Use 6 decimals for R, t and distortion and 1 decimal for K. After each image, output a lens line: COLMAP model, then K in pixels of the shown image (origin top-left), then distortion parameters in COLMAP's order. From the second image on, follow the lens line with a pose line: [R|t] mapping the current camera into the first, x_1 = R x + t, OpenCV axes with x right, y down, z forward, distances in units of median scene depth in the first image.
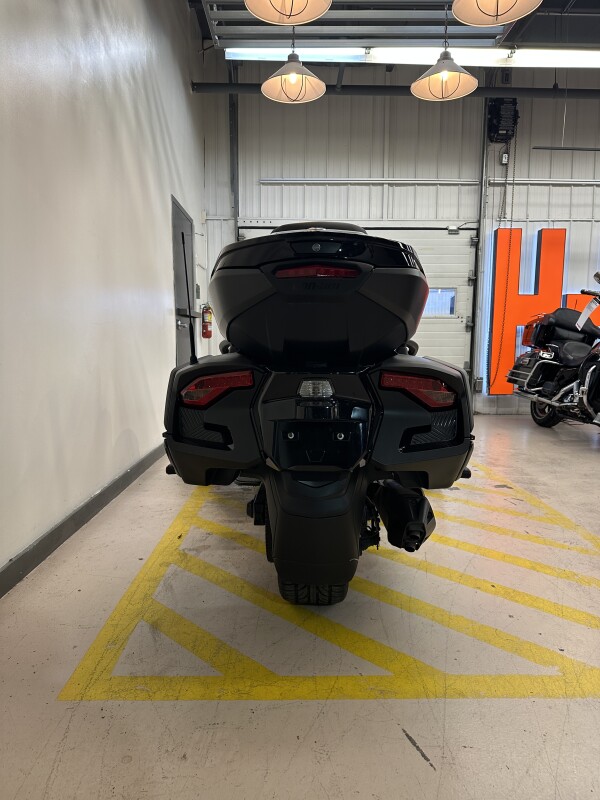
lens RADIAL K [[566.0, 0, 287.5], [0, 566.0, 405.1], [0, 0, 1]] dist [0.016533, -0.029185]
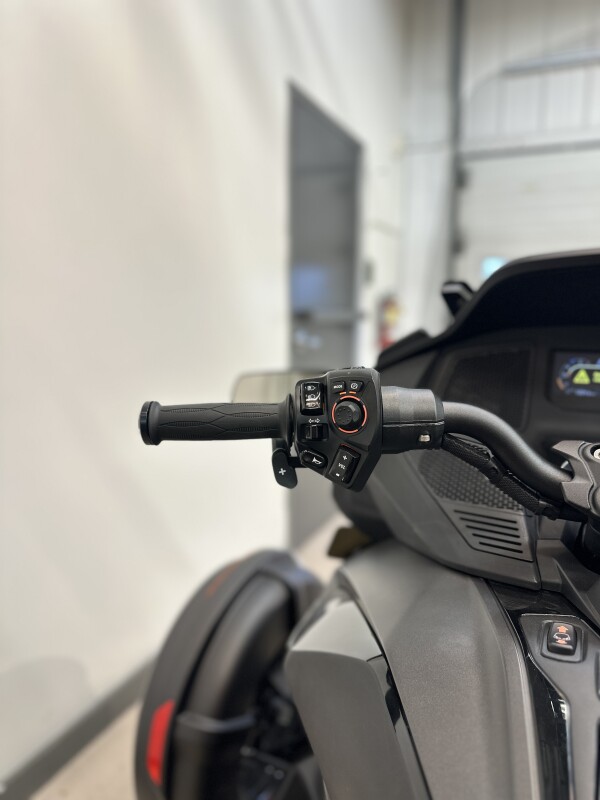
lens RADIAL K [[566.0, 0, 295.2], [0, 566.0, 394.2], [0, 0, 1]] dist [0.016533, -0.029185]
pose [[0.909300, 0.061313, -0.411599, 0.014473], [-0.050790, 0.998043, 0.036467, -0.089133], [0.413030, -0.012255, 0.910635, 0.420763]]
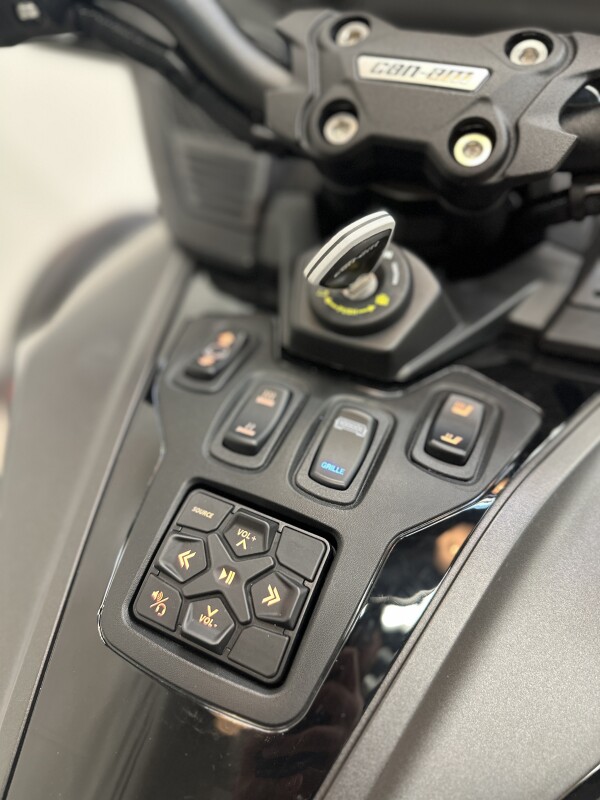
lens RADIAL K [[566.0, 0, 302.4], [0, 566.0, 390.9], [0, 0, 1]] dist [0.016533, -0.029185]
pose [[0.925228, 0.251506, -0.284072, 0.037029], [-0.038406, 0.806958, 0.589359, -0.083414], [0.377462, -0.534382, 0.756280, 0.461808]]
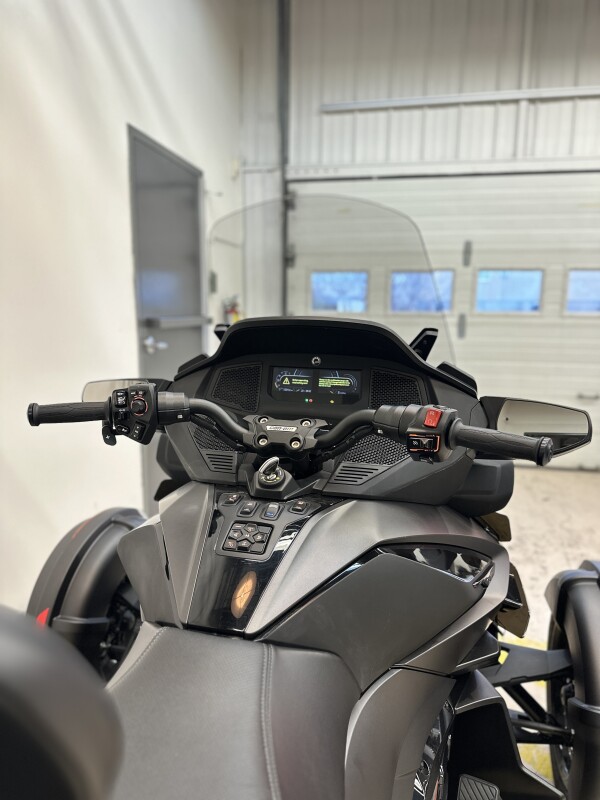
lens RADIAL K [[566.0, 0, 299.5], [0, 566.0, 402.3], [0, 0, 1]] dist [0.016533, -0.029185]
pose [[0.981953, 0.040182, -0.184807, 0.063283], [-0.030067, 0.997909, 0.057211, -0.095560], [0.186719, -0.050622, 0.981108, 0.346096]]
